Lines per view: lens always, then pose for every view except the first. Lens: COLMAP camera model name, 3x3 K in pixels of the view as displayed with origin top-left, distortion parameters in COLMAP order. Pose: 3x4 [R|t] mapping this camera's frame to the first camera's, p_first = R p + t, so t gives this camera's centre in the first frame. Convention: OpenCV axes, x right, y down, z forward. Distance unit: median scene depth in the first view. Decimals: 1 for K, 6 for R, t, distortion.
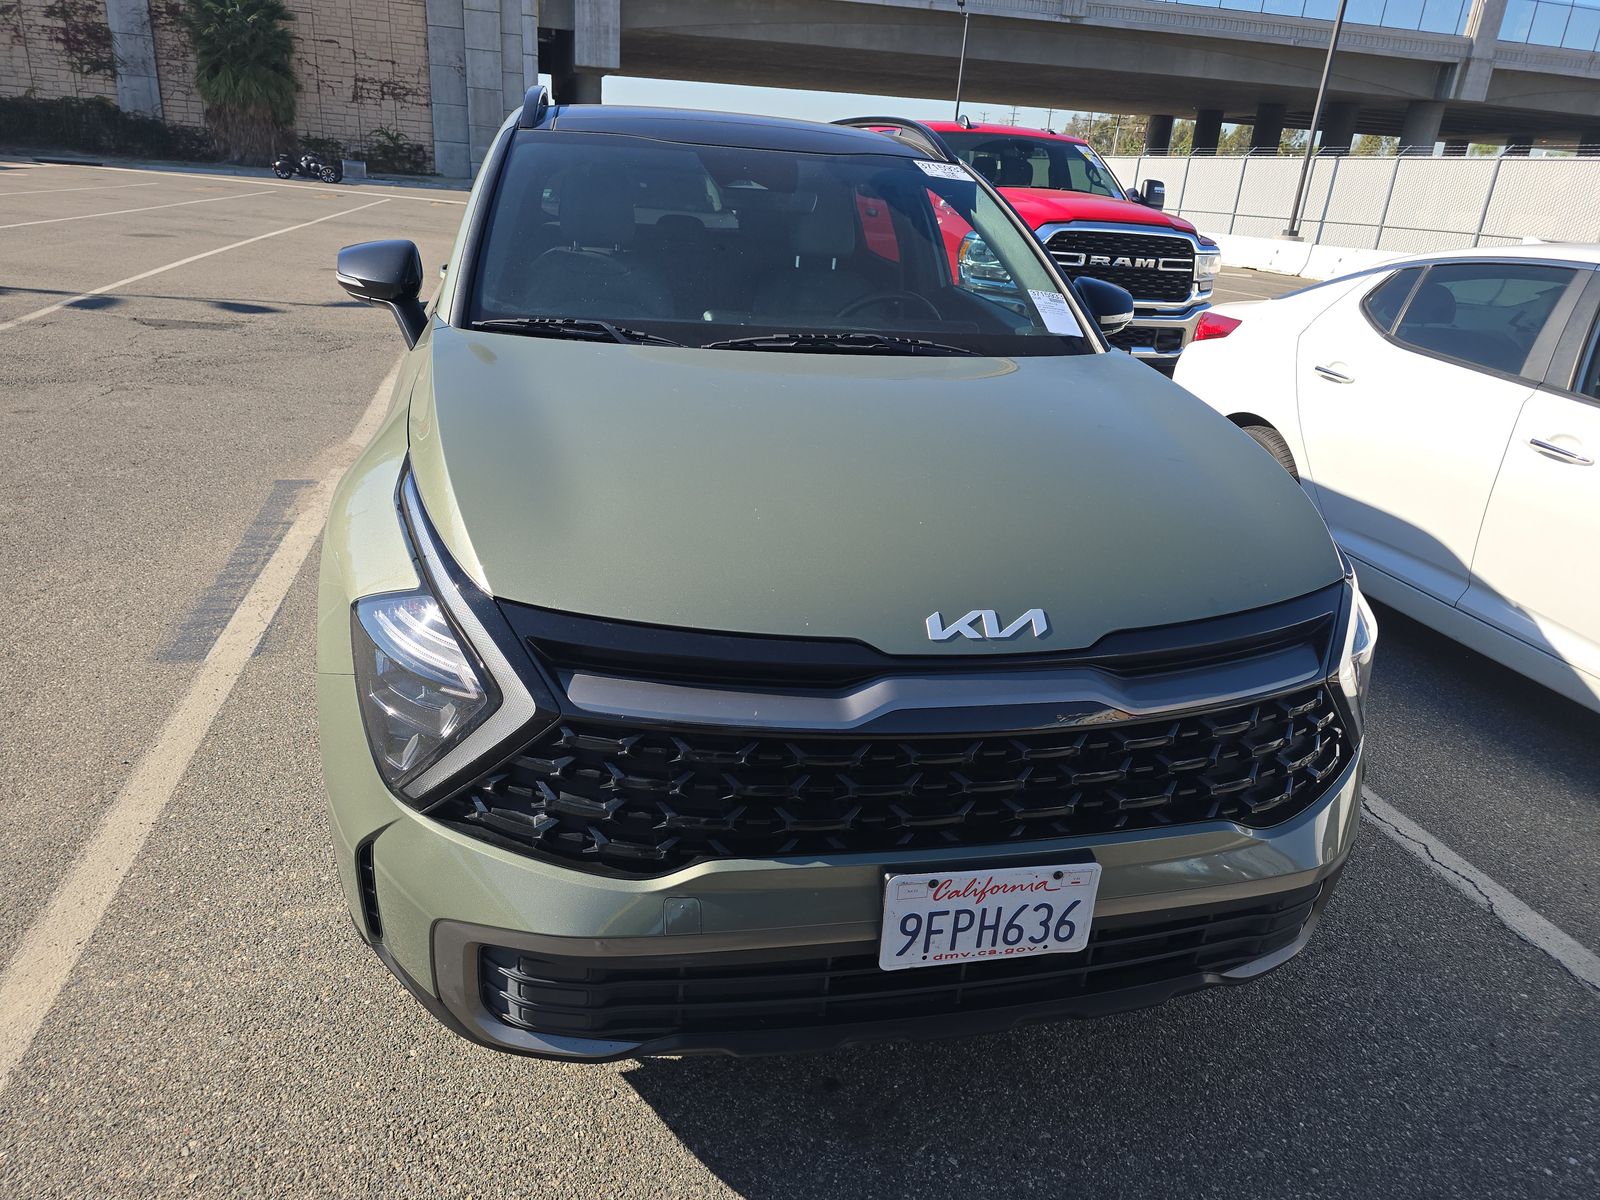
lens RADIAL K [[1079.9, 0, 811.6], [0, 1079.9, 598.6], [0, 0, 1]] dist [0.038135, -0.035304]
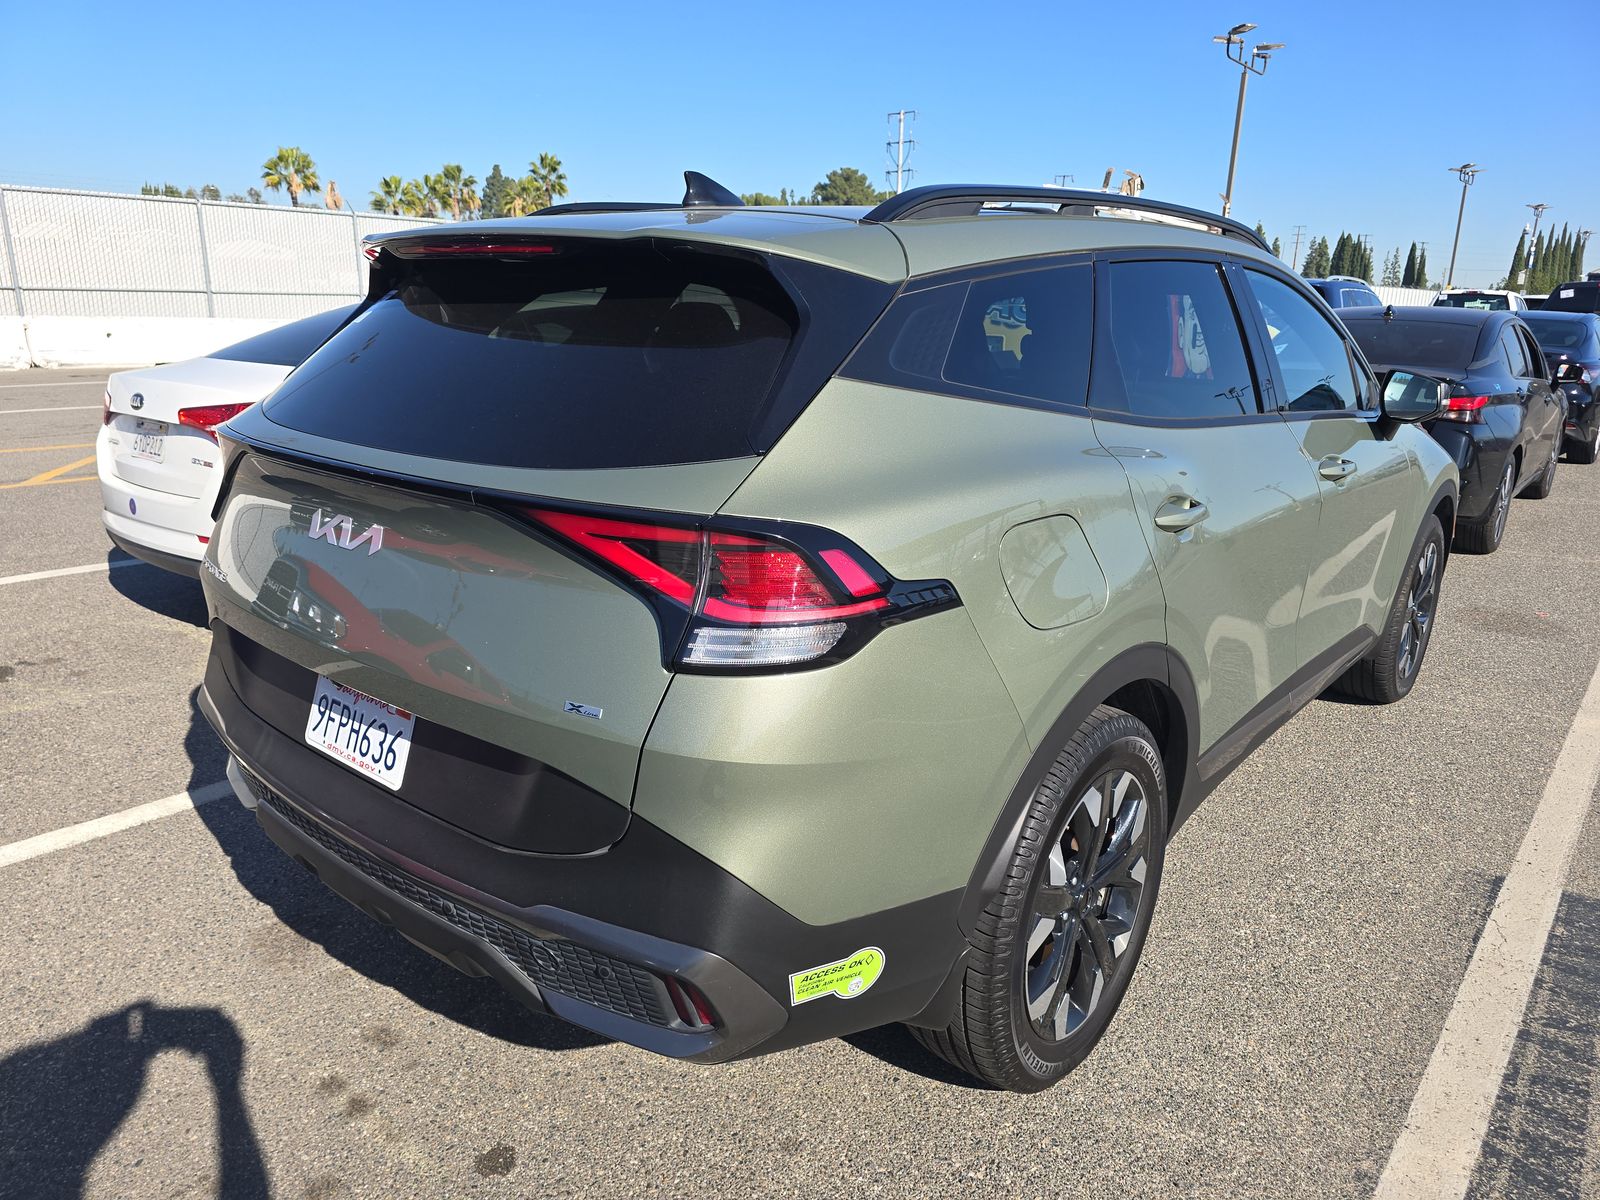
lens RADIAL K [[1079.9, 0, 796.3], [0, 1079.9, 601.5], [0, 0, 1]] dist [0.038135, -0.035304]
pose [[-0.588579, -0.282749, 0.757382, -1.163222], [0.243056, 0.831612, 0.499346, -1.041802], [-0.771037, 0.477990, -0.420746, 2.532384]]
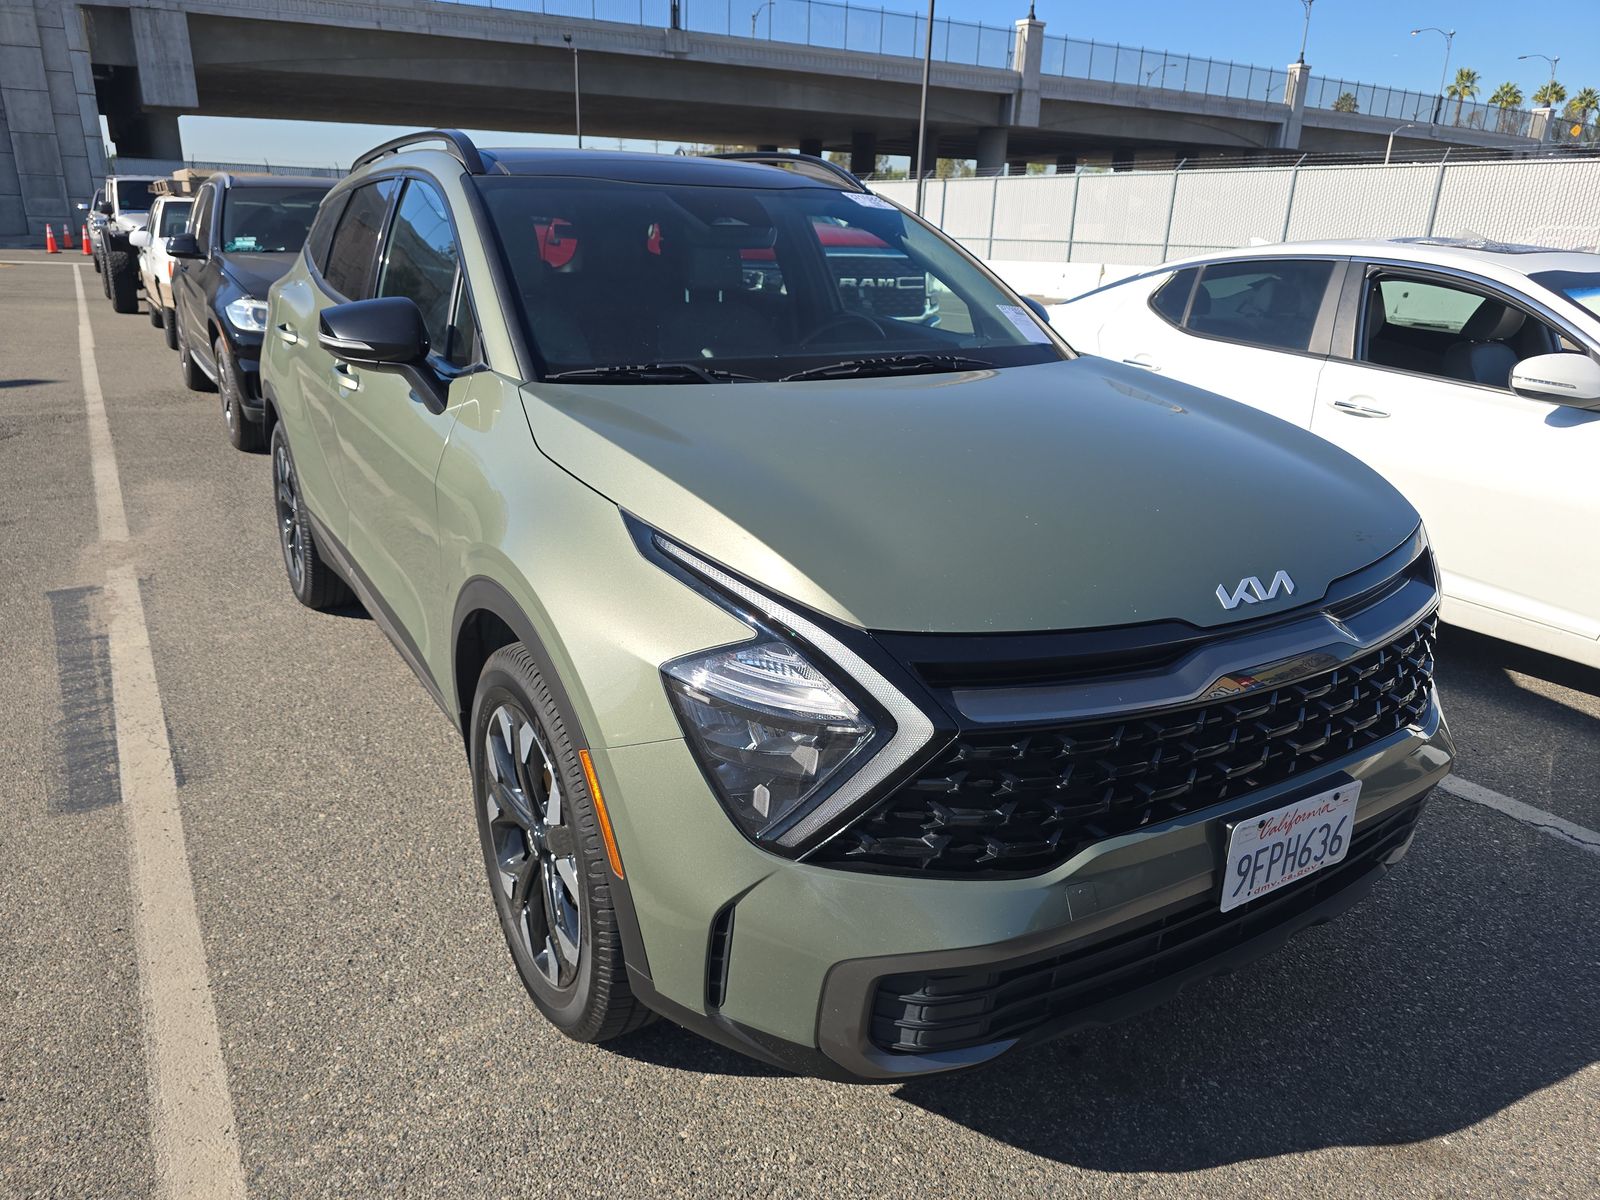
lens RADIAL K [[1079.9, 0, 810.5], [0, 1079.9, 601.5], [0, 0, 1]] dist [0.038135, -0.035304]
pose [[0.945777, -0.146212, 0.290048, -0.402334], [0.152941, 0.988235, -0.000539, -0.022735], [-0.286557, 0.044869, 0.957012, 0.030186]]
